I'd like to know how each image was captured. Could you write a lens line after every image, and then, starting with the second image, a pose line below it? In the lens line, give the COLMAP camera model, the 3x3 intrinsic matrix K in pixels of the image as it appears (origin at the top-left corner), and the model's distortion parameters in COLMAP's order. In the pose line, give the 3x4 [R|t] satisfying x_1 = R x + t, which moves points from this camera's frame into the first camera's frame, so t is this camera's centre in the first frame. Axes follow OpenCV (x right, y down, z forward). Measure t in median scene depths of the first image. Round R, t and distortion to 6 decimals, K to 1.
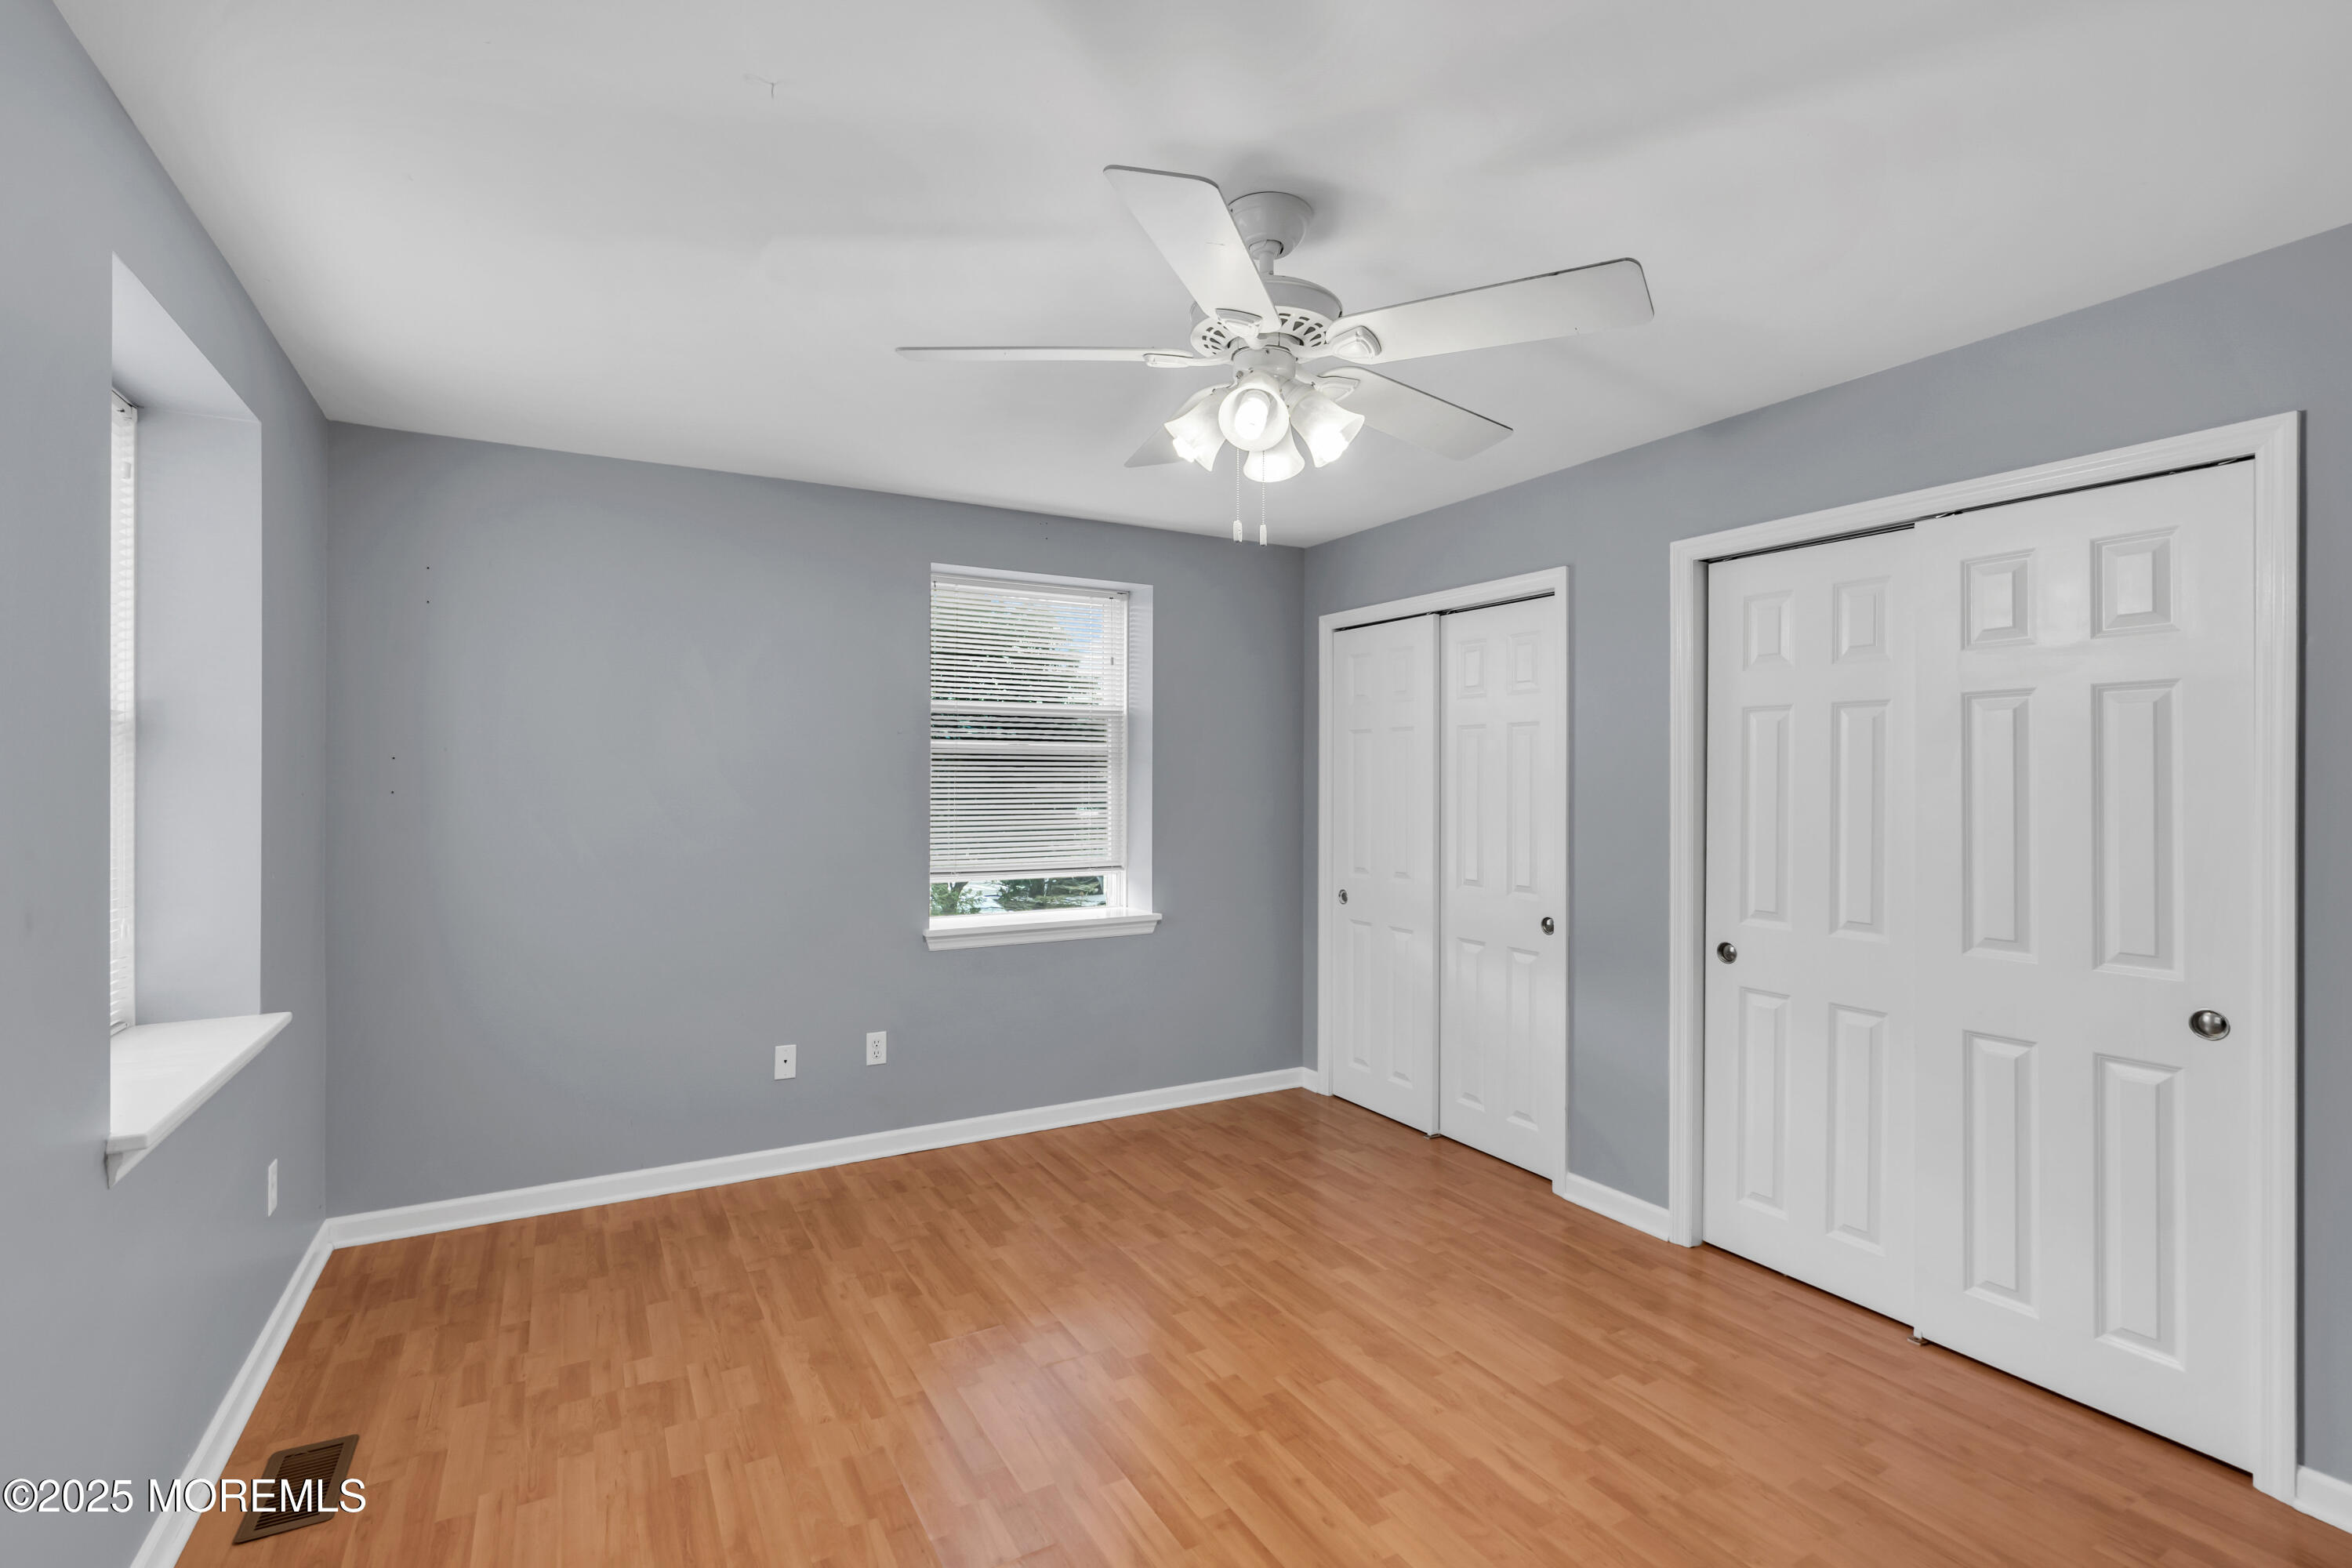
lens RADIAL K [[1084.6, 0, 1176.0], [0, 1084.6, 784.0], [0, 0, 1]] dist [-0.001161, -0.000116]
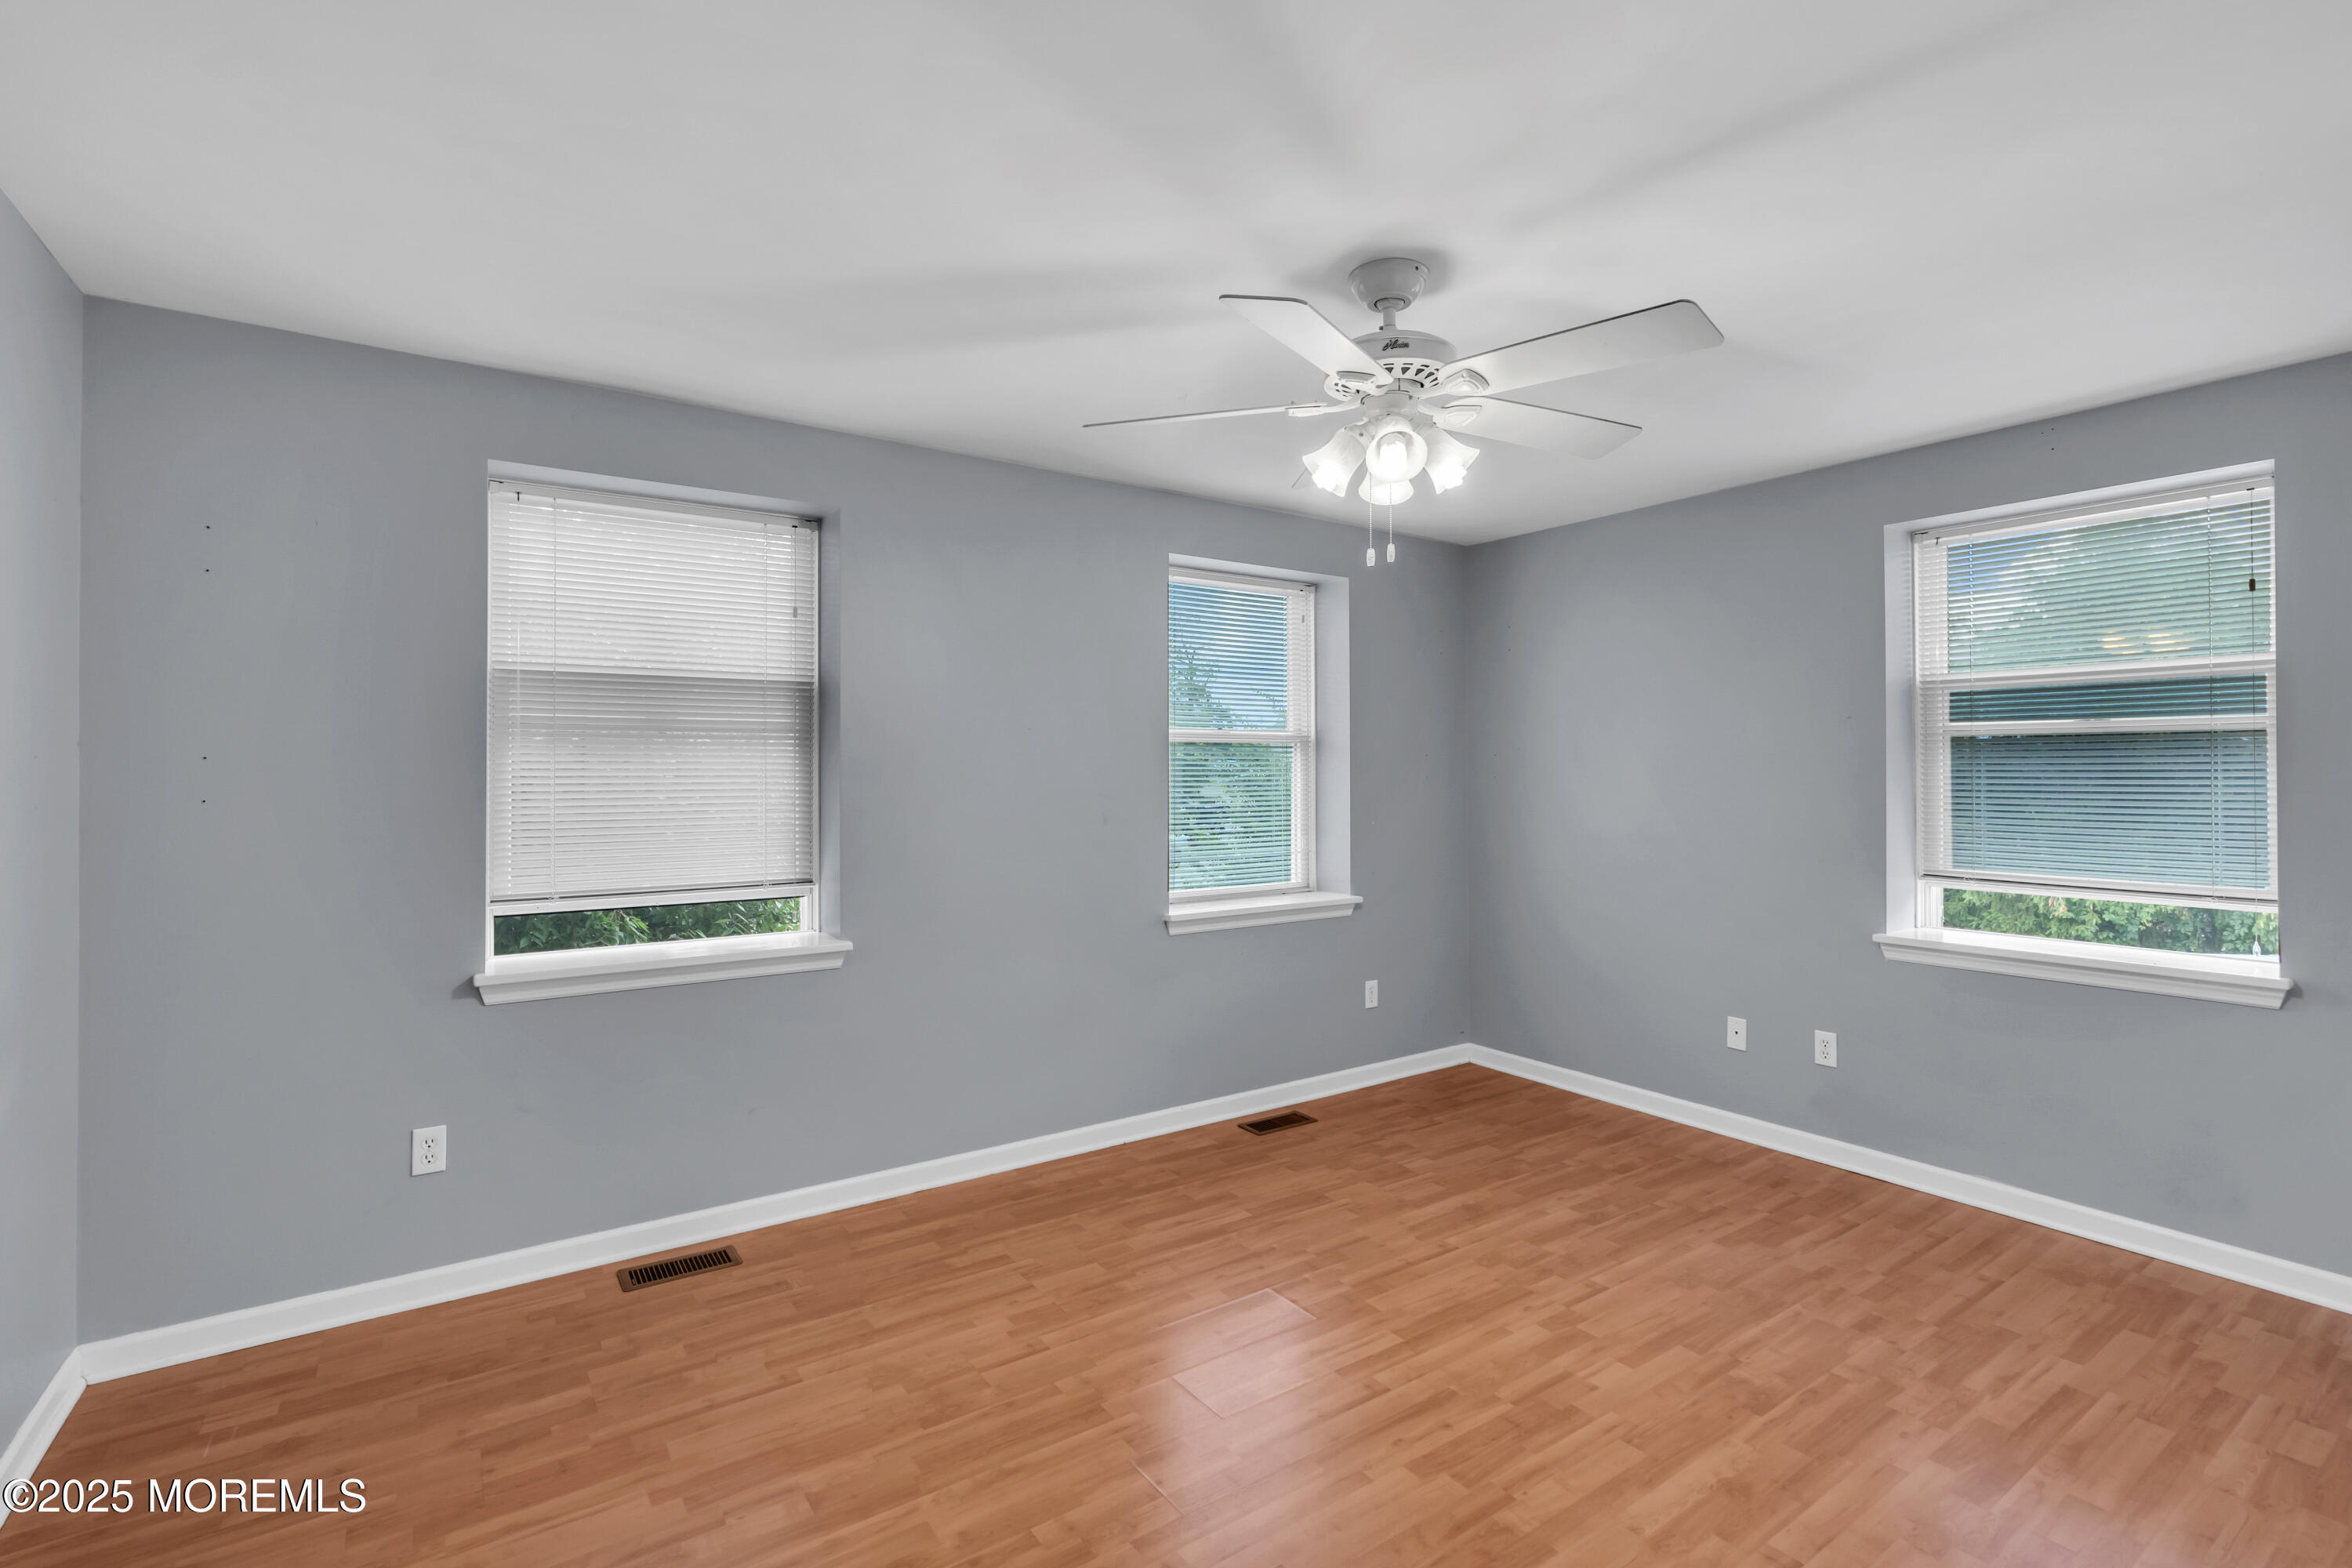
lens RADIAL K [[1060.8, 0, 1180.1], [0, 1060.8, 761.4], [0, 0, 1]] dist [0.001219, 0.000101]
pose [[0.090615, -0.010050, -0.995835, 0.745058], [-0.001686, 0.999946, -0.010245, -0.000672], [0.995885, 0.002607, 0.090593, 0.419733]]
